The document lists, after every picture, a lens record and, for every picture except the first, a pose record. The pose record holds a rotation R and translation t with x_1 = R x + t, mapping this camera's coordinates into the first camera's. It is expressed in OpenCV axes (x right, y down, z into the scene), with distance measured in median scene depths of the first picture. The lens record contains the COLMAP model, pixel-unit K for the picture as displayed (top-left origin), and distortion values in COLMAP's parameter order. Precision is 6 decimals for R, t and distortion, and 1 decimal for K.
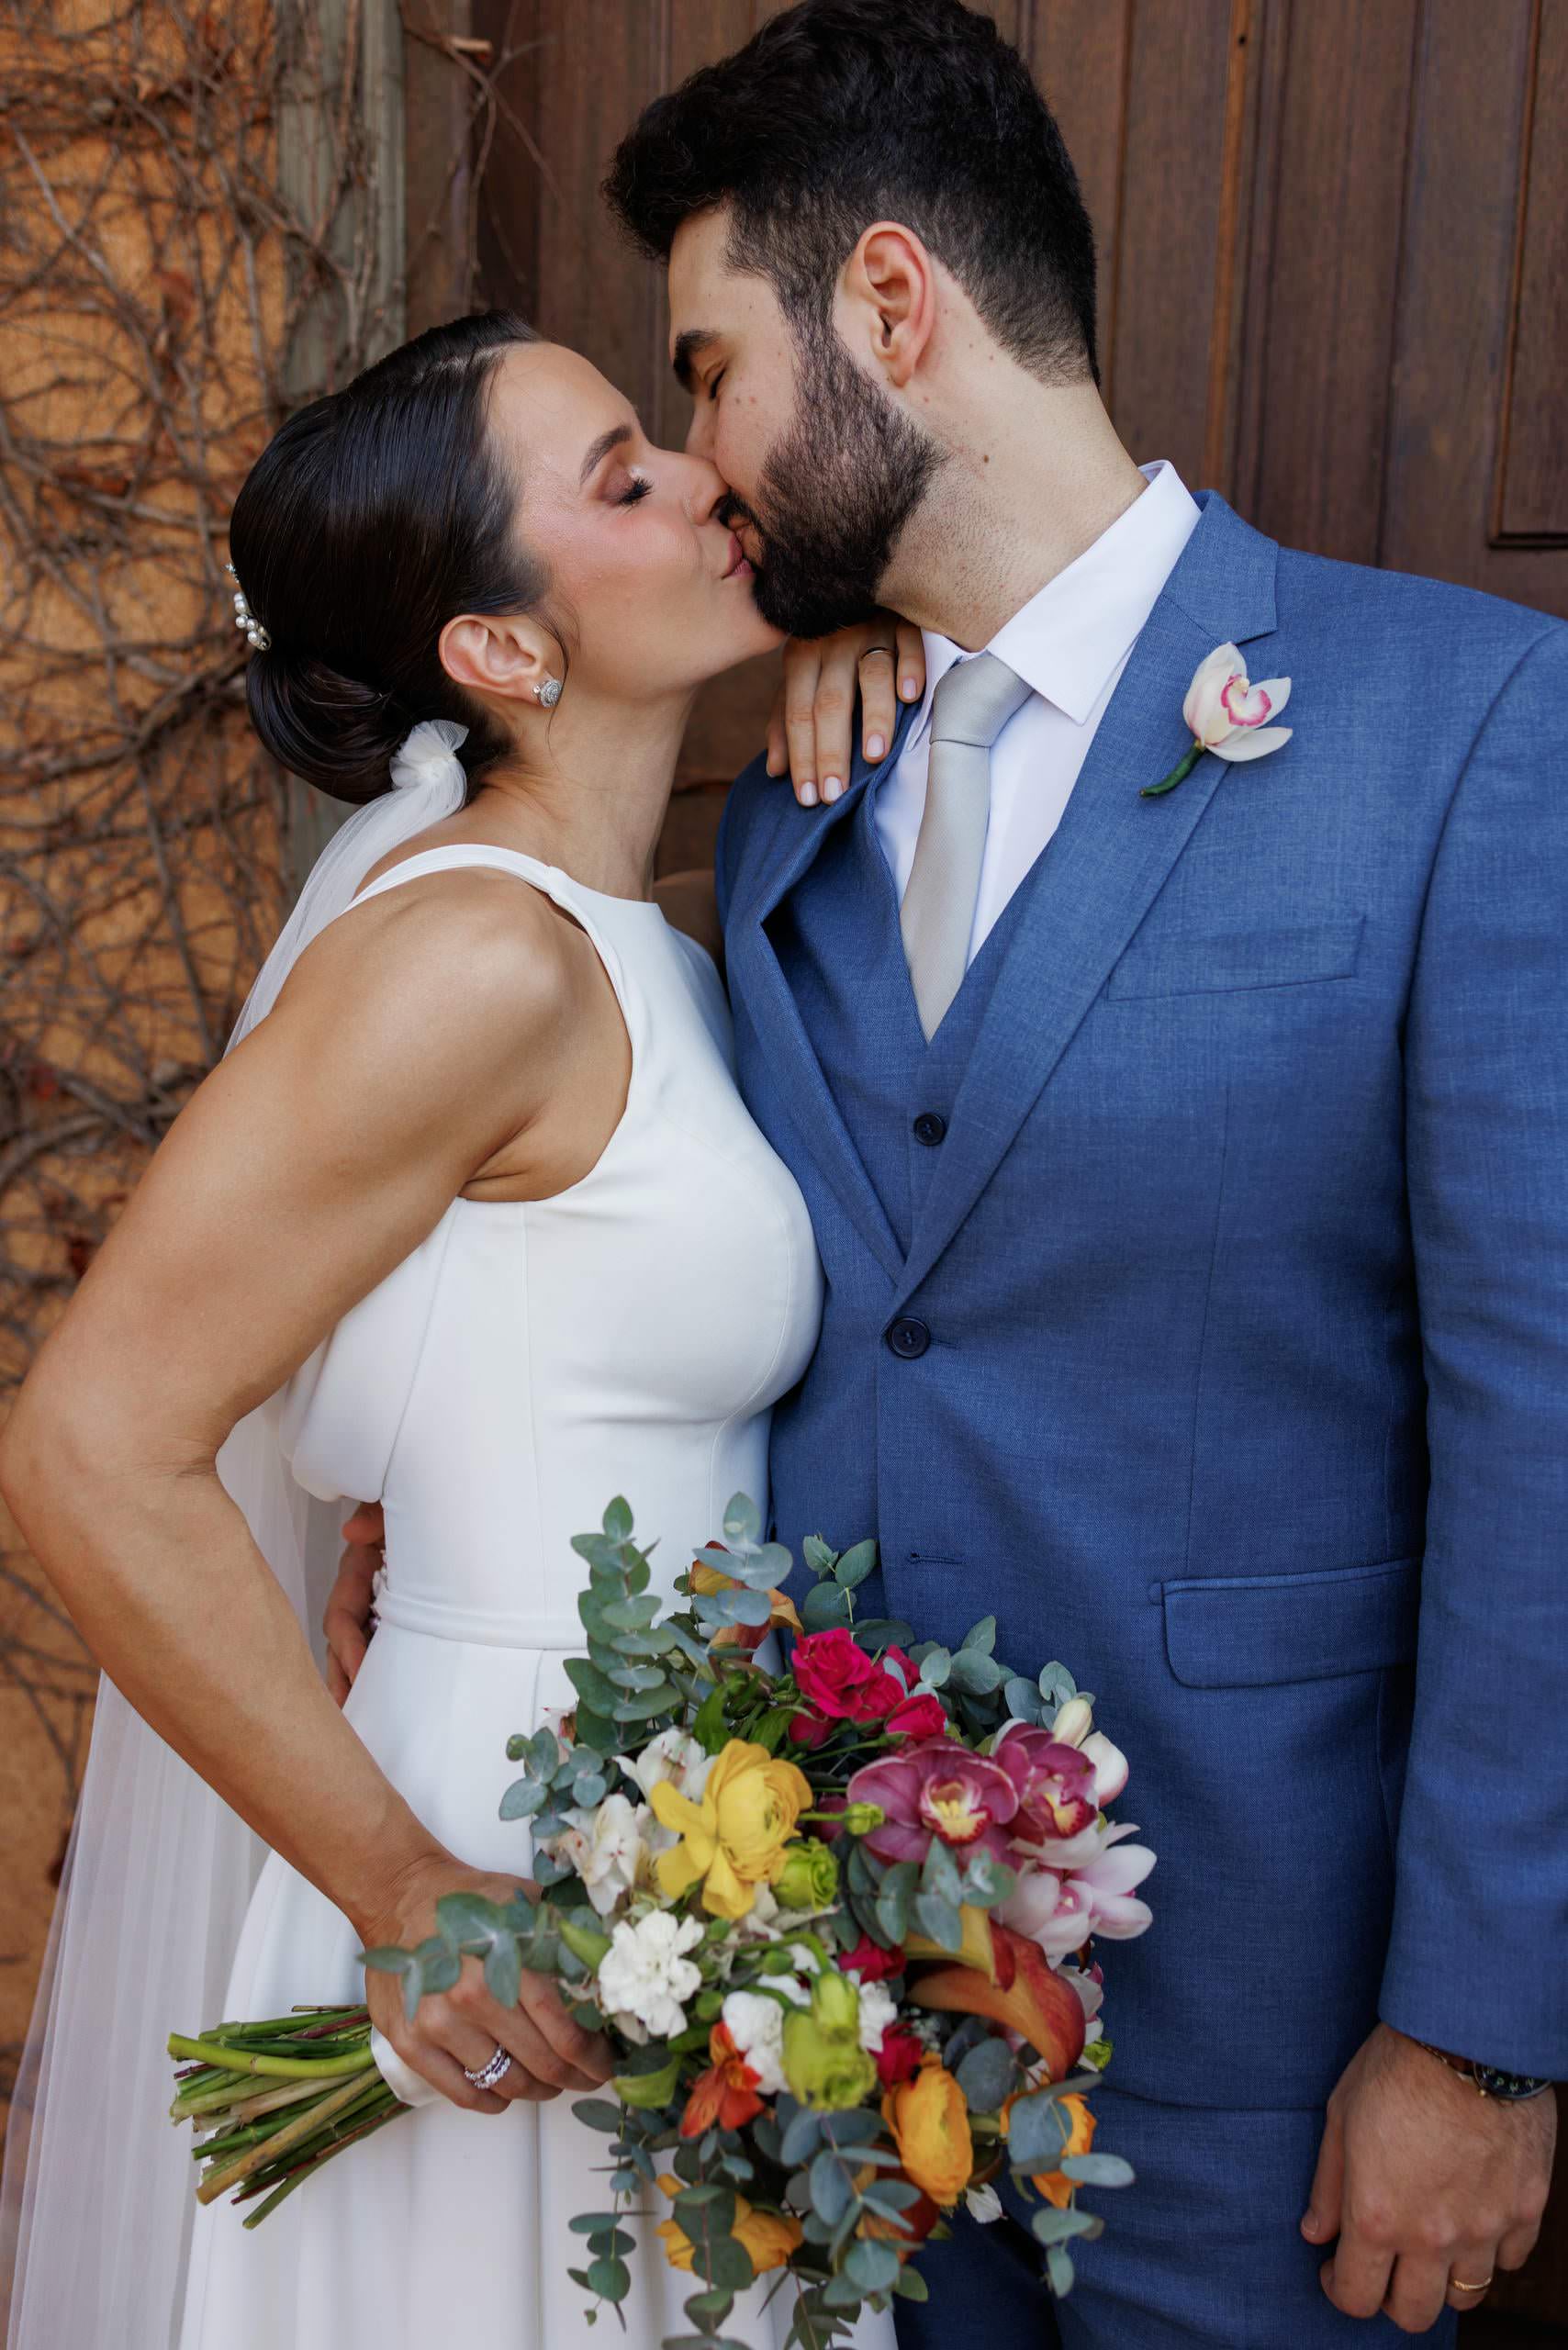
lens RADIAL K [[2312.3, 0, 784.0], [0, 2312.3, 1175.0], [0, 0, 1]] dist [0.004867, 0.021466]
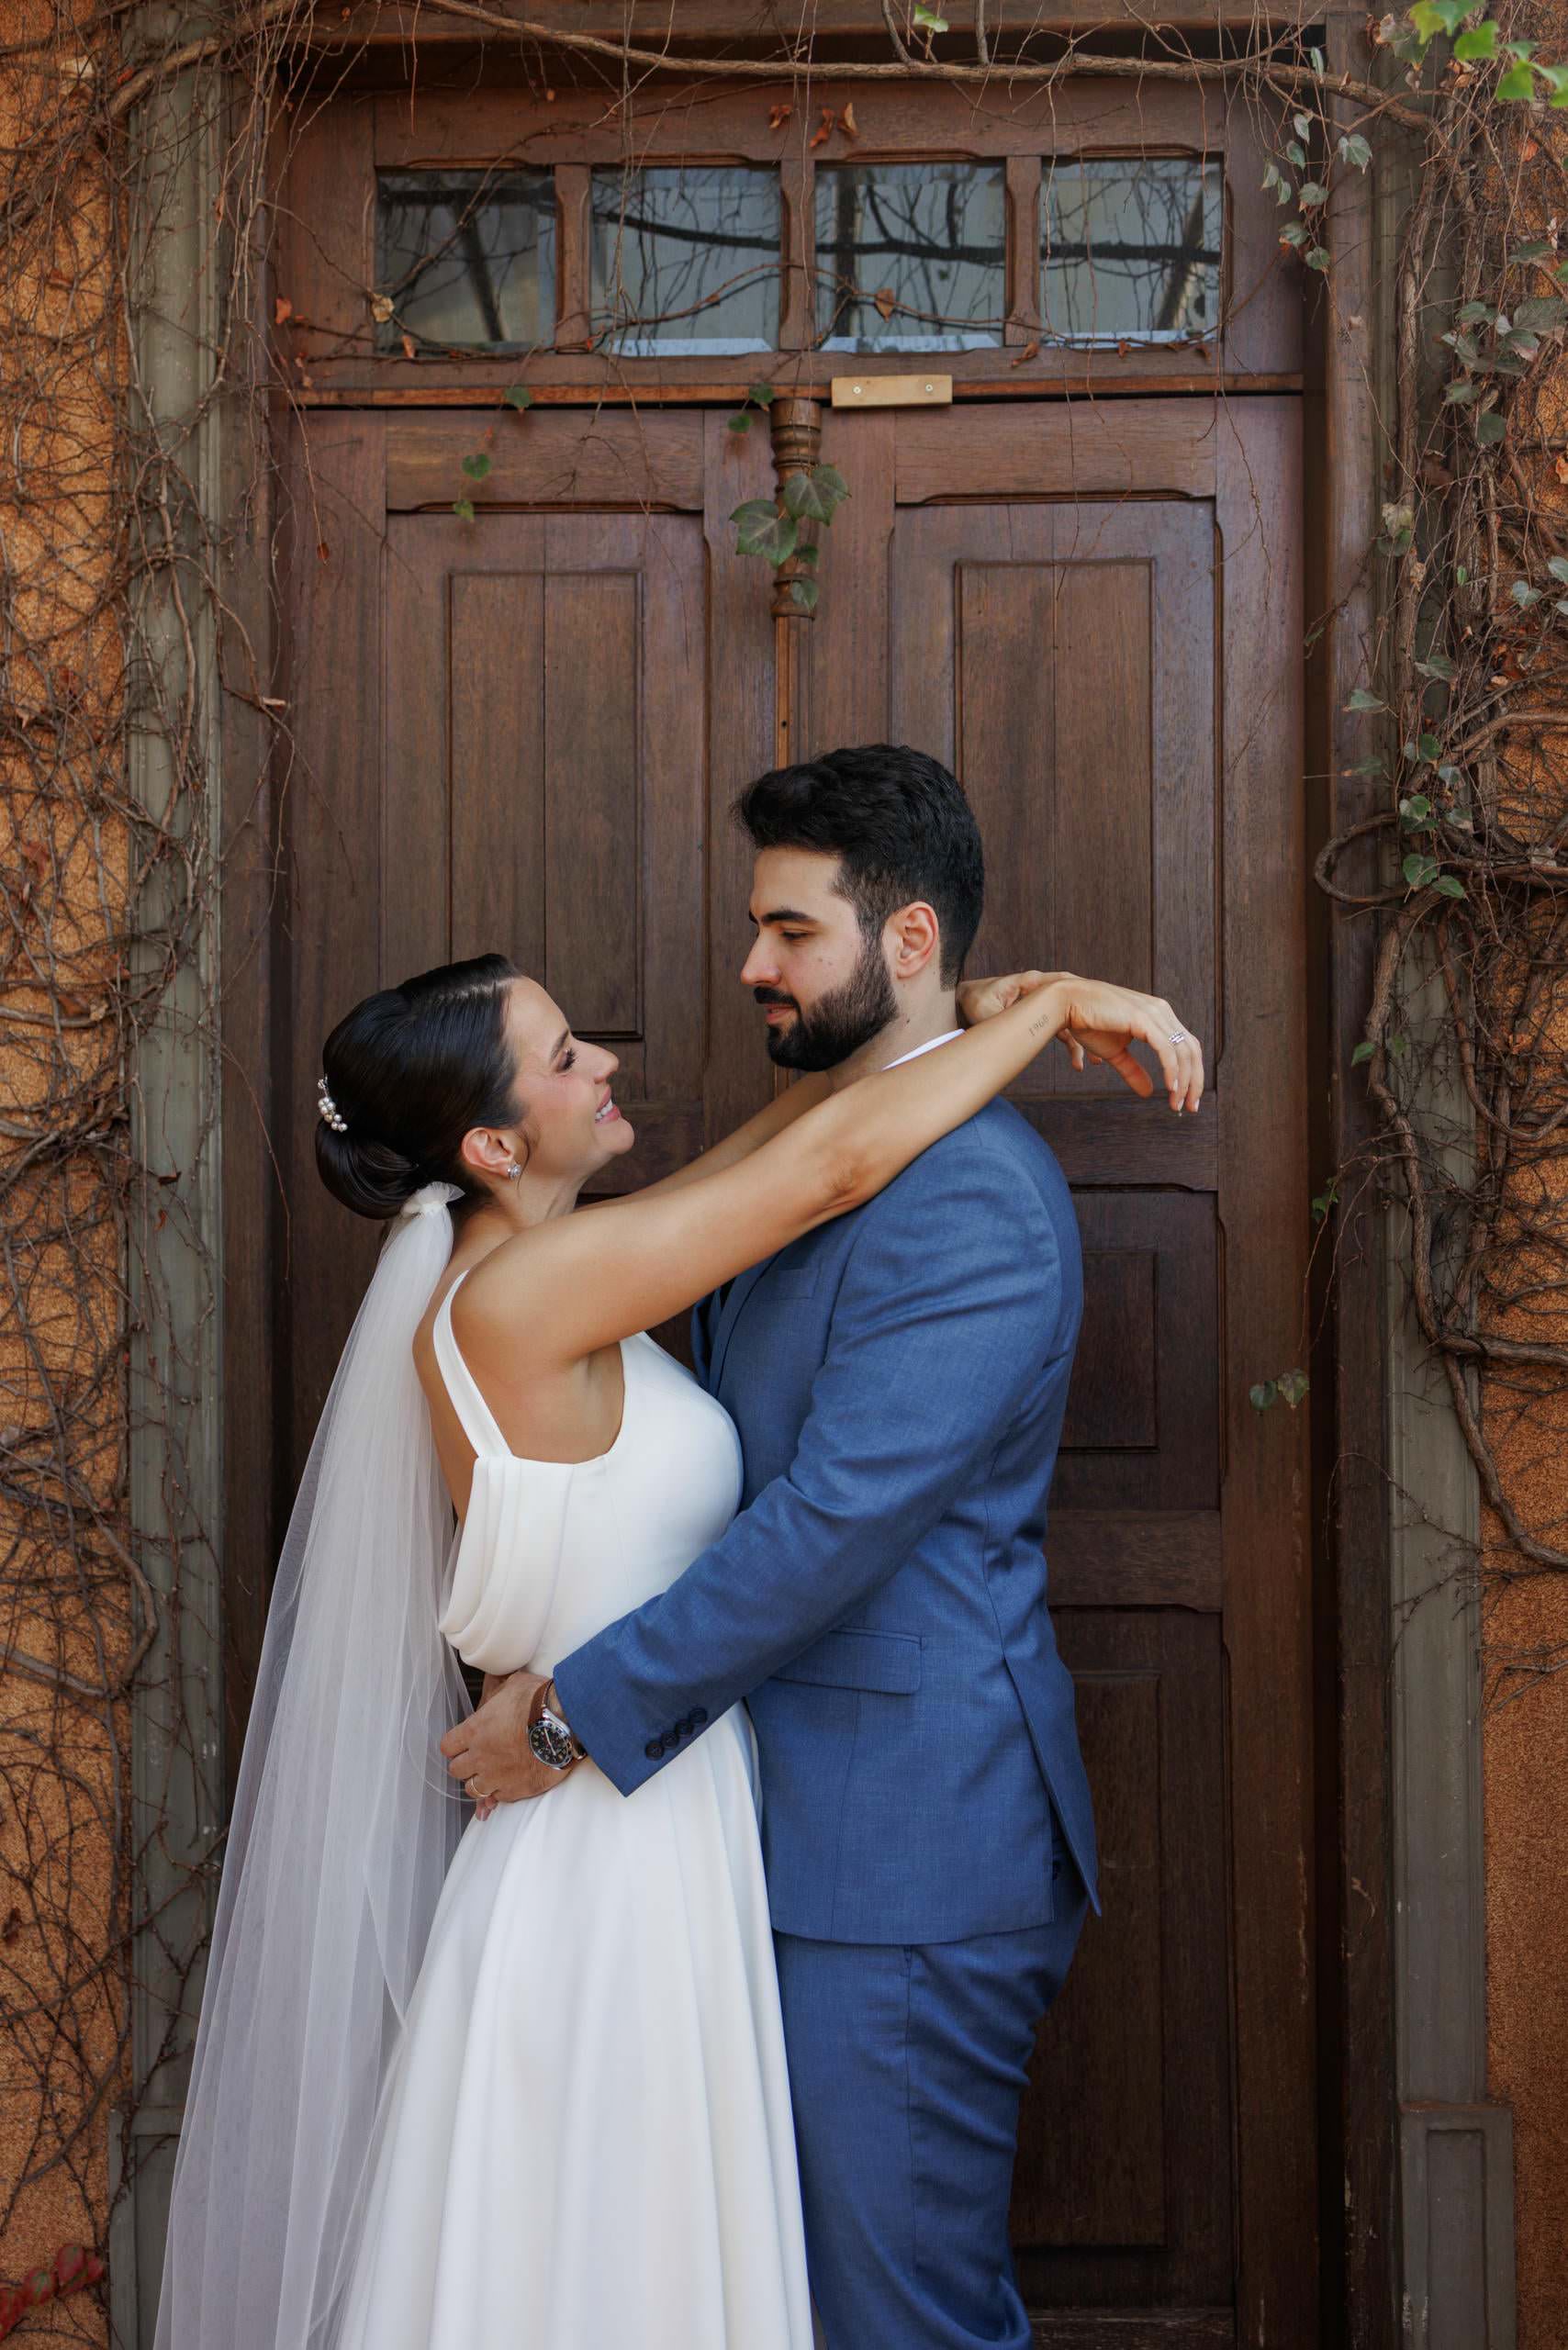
lens RADIAL K [[2312.3, 0, 784.0], [0, 2312.3, 1175.0], [0, 0, 1]] dist [0.004867, 0.021466]
pose [[0.959481, -0.033675, 0.279755, -0.230042], [0.075666, 0.987159, -0.140683, 0.027814], [-0.271425, 0.156151, 0.949708, -0.382529]]
